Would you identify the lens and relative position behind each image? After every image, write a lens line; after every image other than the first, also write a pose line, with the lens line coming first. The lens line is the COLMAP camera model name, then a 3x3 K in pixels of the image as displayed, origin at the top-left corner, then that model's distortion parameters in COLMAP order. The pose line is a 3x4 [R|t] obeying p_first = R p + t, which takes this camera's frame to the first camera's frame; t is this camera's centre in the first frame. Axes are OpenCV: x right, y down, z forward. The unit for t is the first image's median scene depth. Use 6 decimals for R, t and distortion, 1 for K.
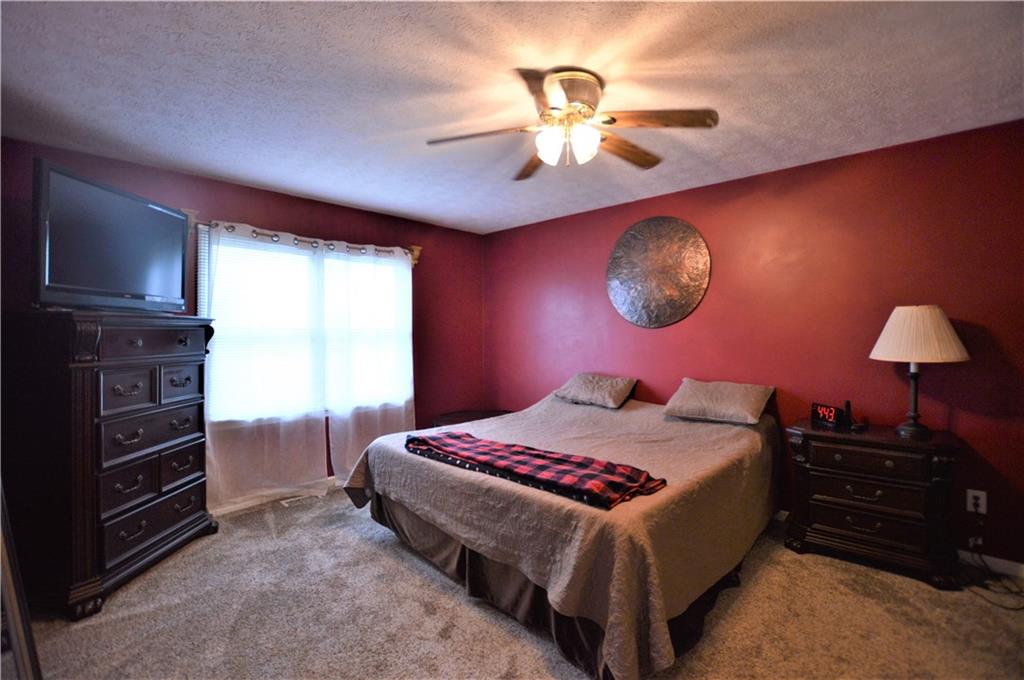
lens RADIAL K [[456.6, 0, 510.8], [0, 456.6, 337.7], [0, 0, 1]] dist [-0.029509, 0.000454]
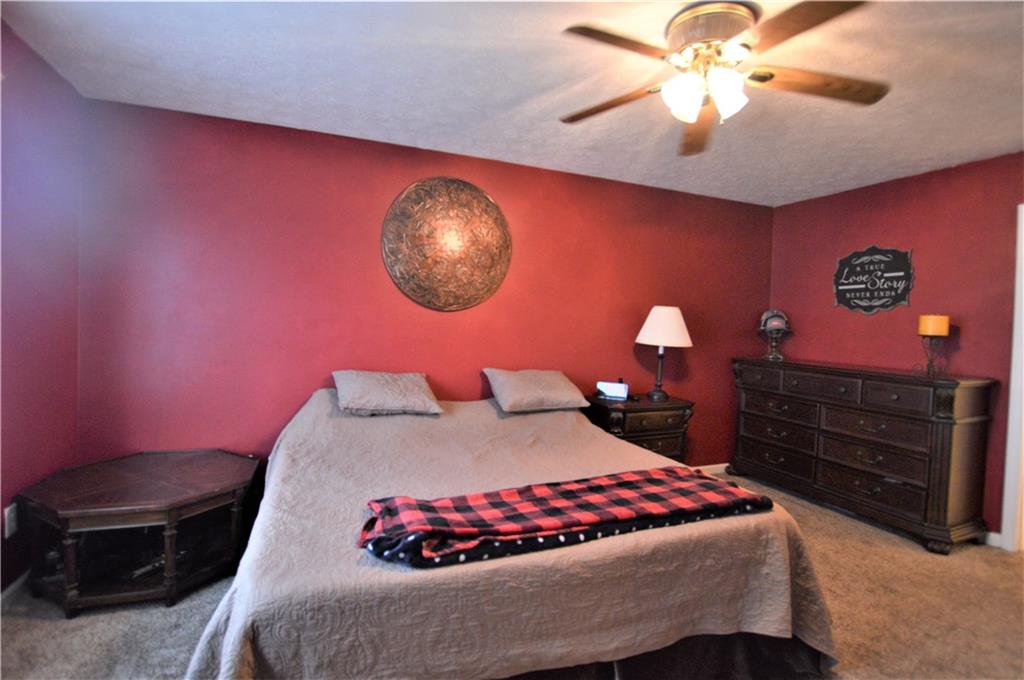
lens RADIAL K [[487.0, 0, 512.0], [0, 487.0, 340.0], [0, 0, 1]] dist [-0.028985, 0.000071]
pose [[0.422393, -0.014882, 0.906291, -0.660946], [-0.028294, 0.999161, 0.029594, 0.002224], [-0.905971, -0.038143, 0.421617, 0.759915]]
